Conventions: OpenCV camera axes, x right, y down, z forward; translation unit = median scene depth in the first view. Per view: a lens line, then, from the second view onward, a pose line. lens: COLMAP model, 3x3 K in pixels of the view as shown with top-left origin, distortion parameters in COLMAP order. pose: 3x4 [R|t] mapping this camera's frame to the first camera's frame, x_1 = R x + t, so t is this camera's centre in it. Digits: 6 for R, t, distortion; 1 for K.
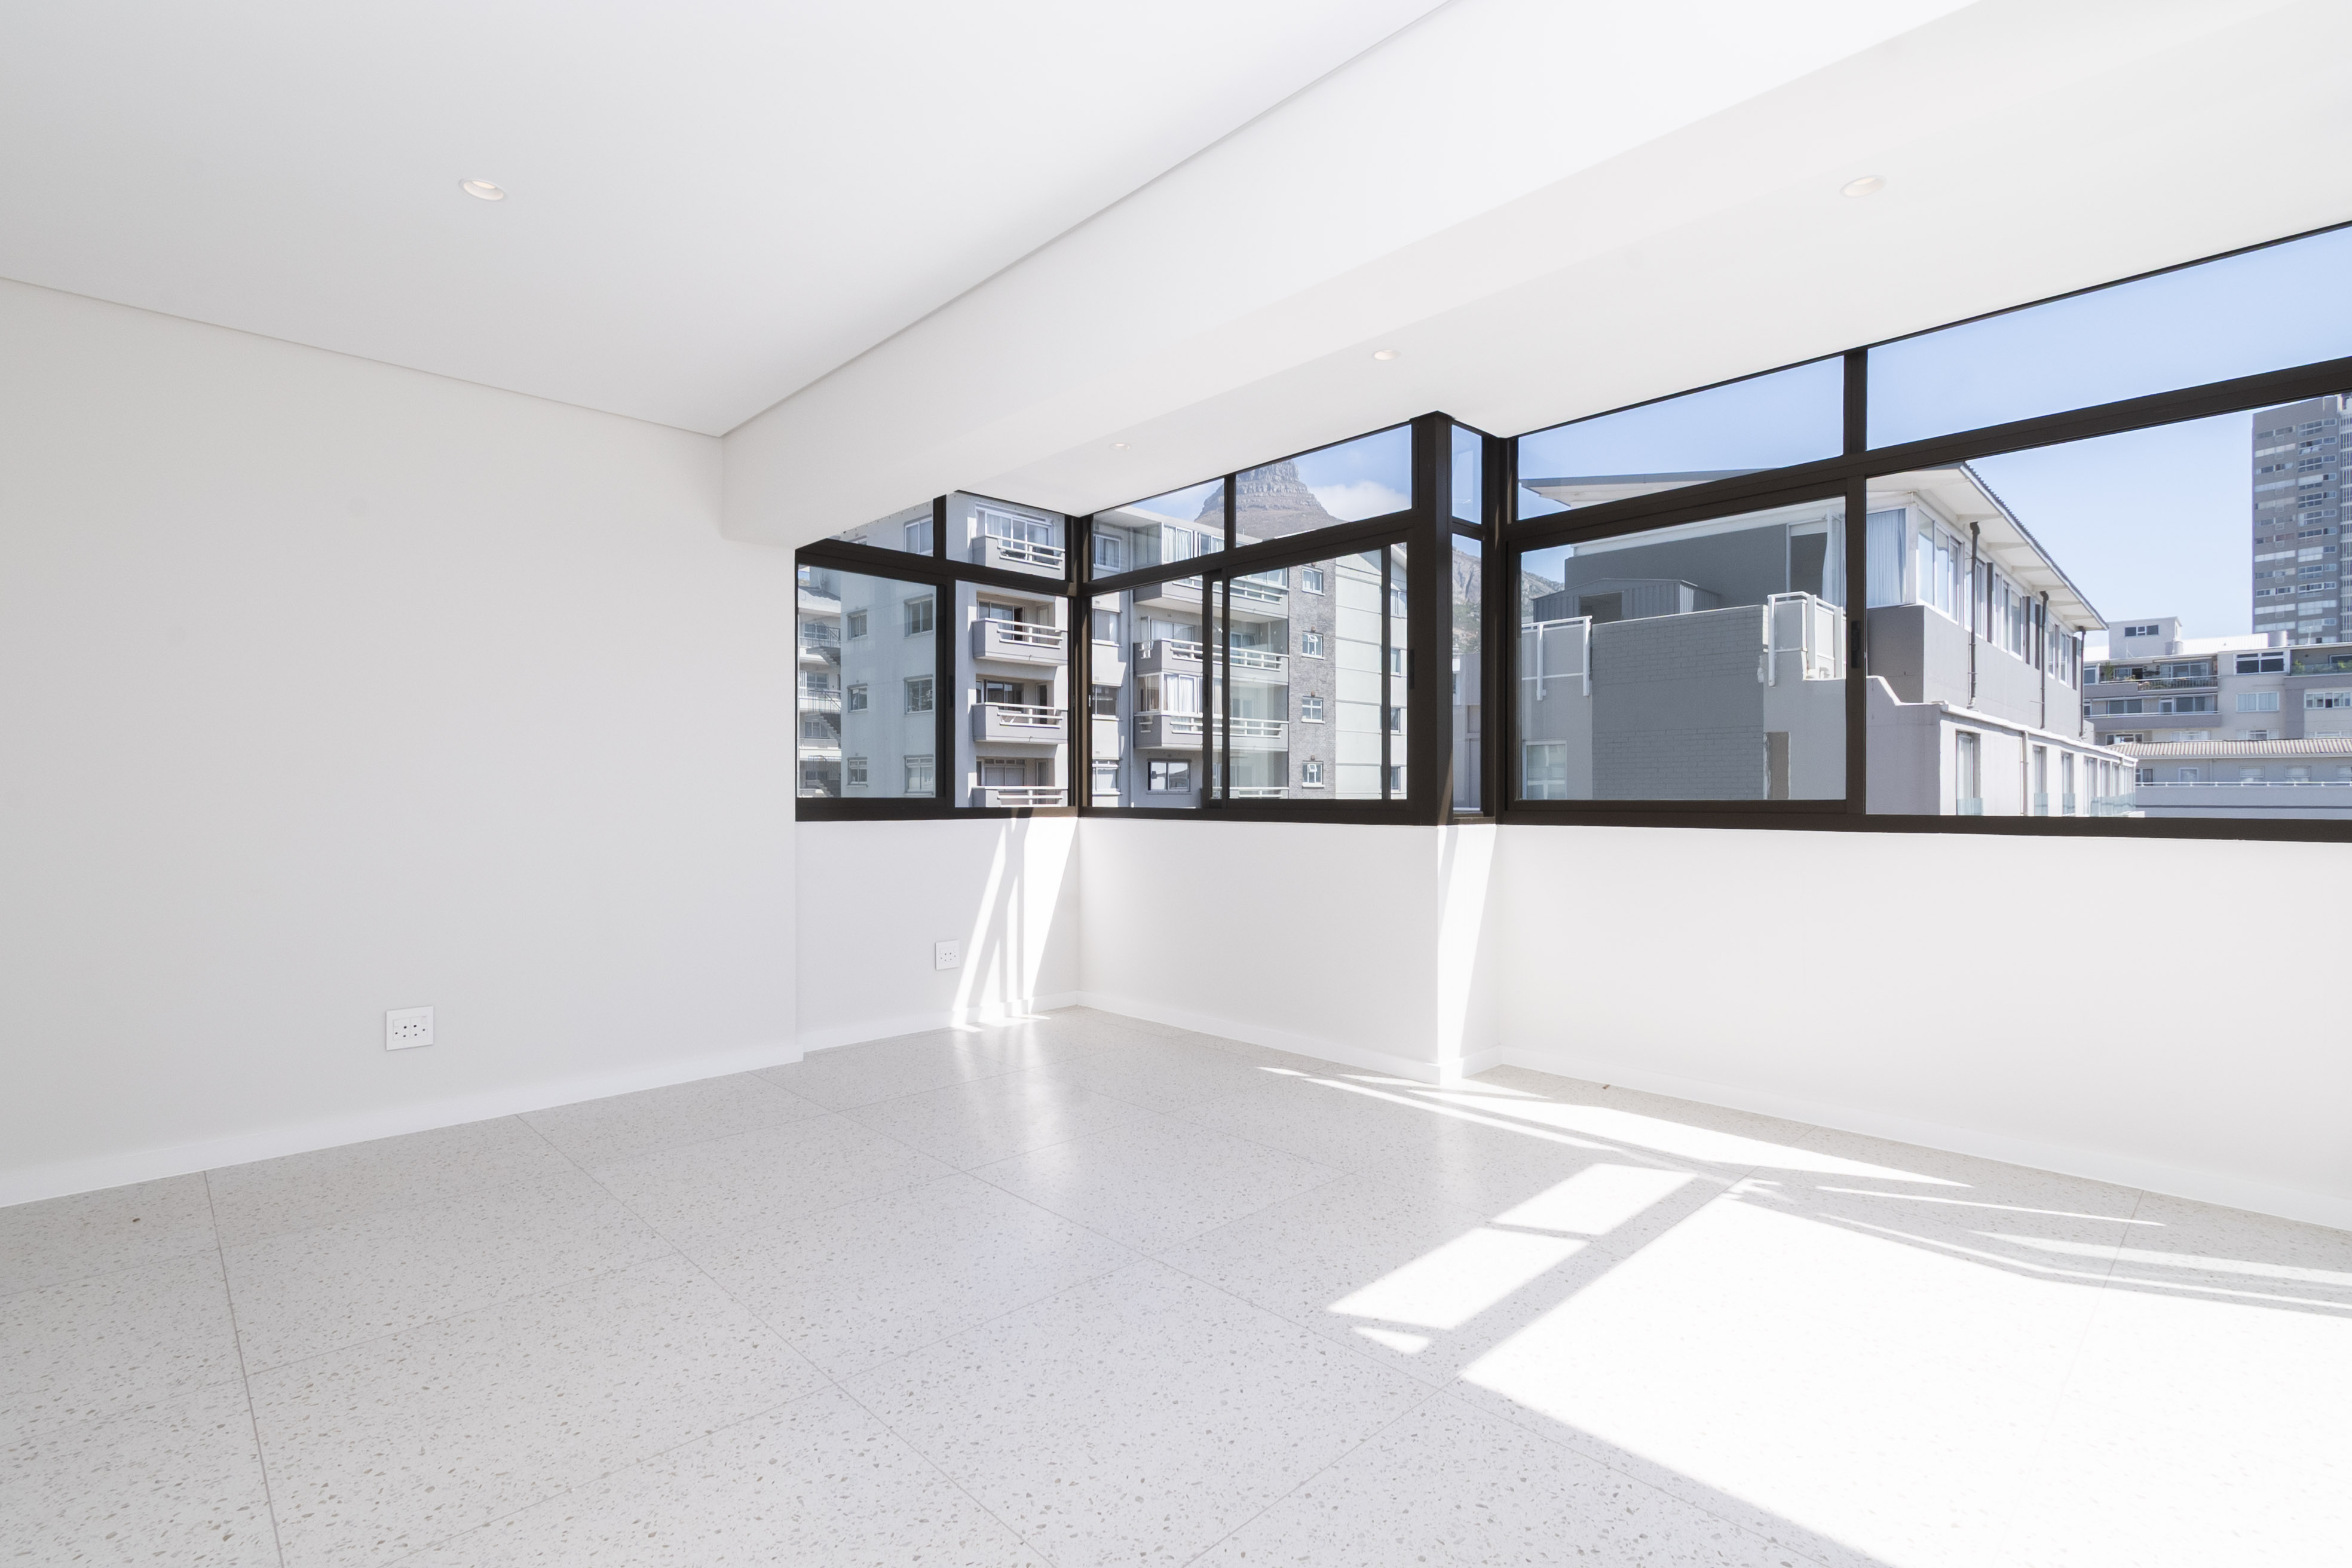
lens RADIAL K [[1087.7, 0, 1183.9], [0, 1087.7, 809.8], [0, 0, 1]] dist [0.013523, -0.007504]
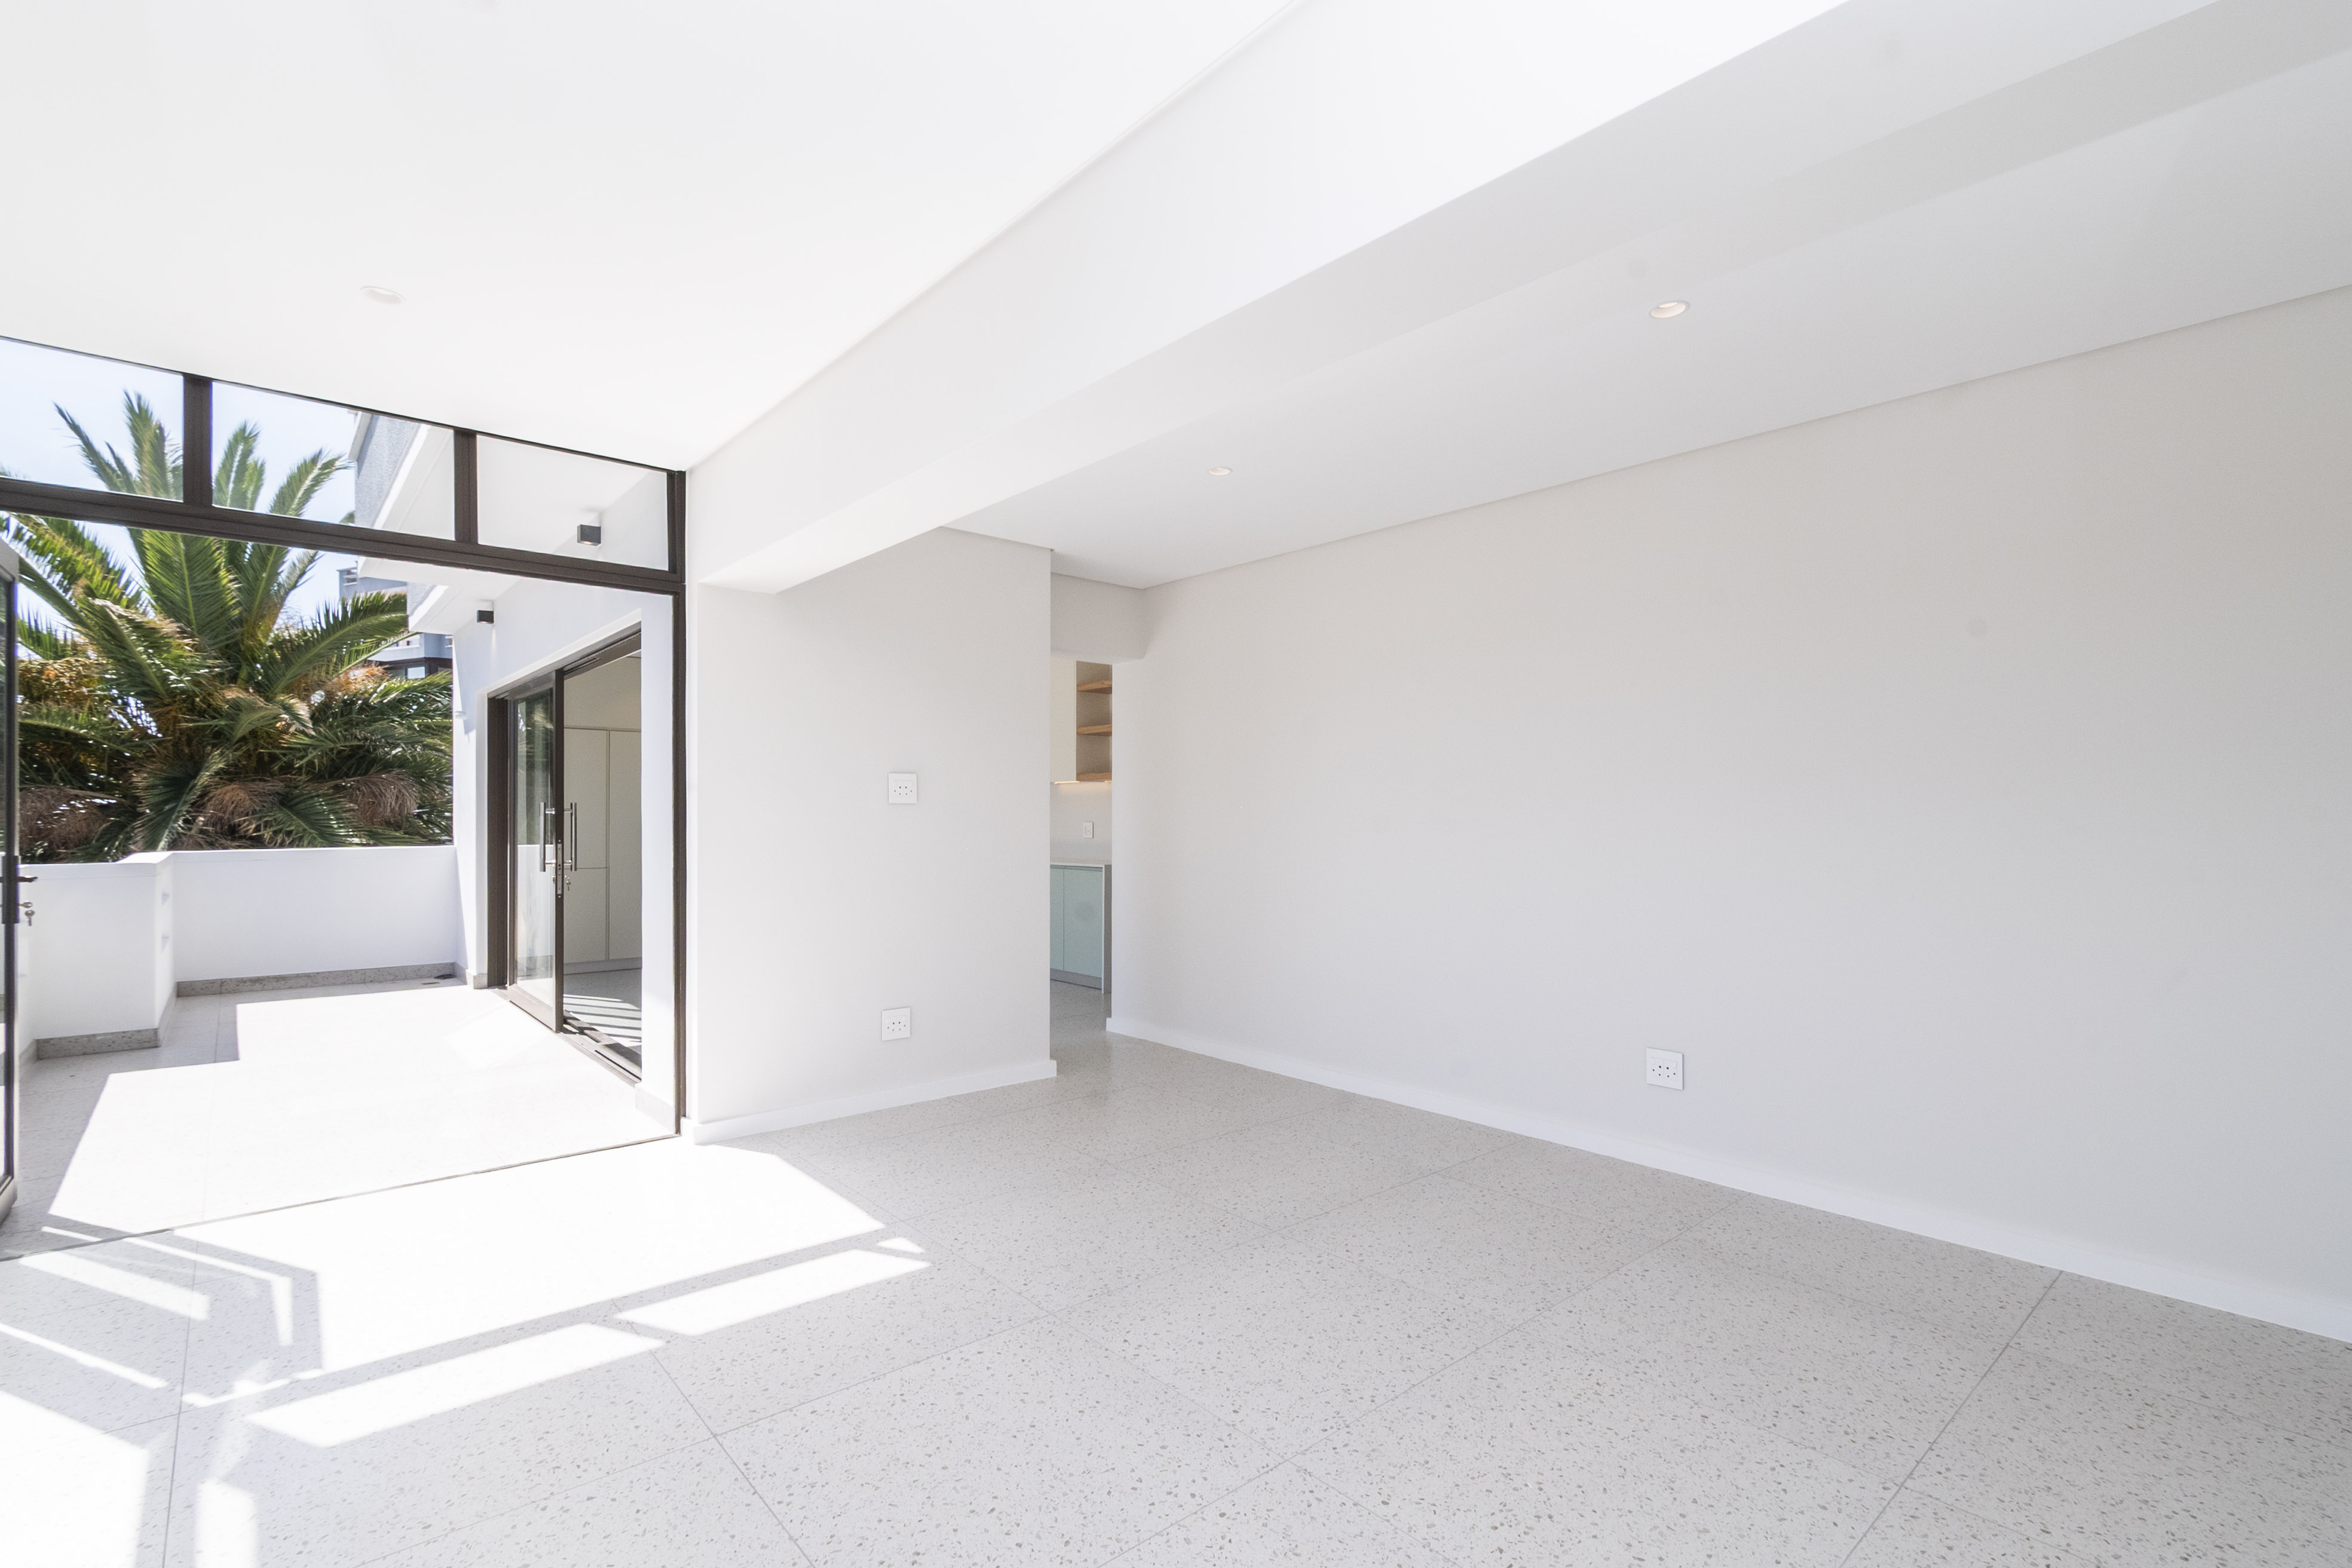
lens RADIAL K [[1087.7, 0, 1180.1], [0, 1087.7, 823.1], [0, 0, 1]] dist [0.013523, -0.007504]
pose [[-0.998499, -0.001061, 0.054753, -0.122206], [0.000643, 0.999516, 0.031094, -0.051002], [-0.054760, 0.031082, -0.998016, 1.160092]]
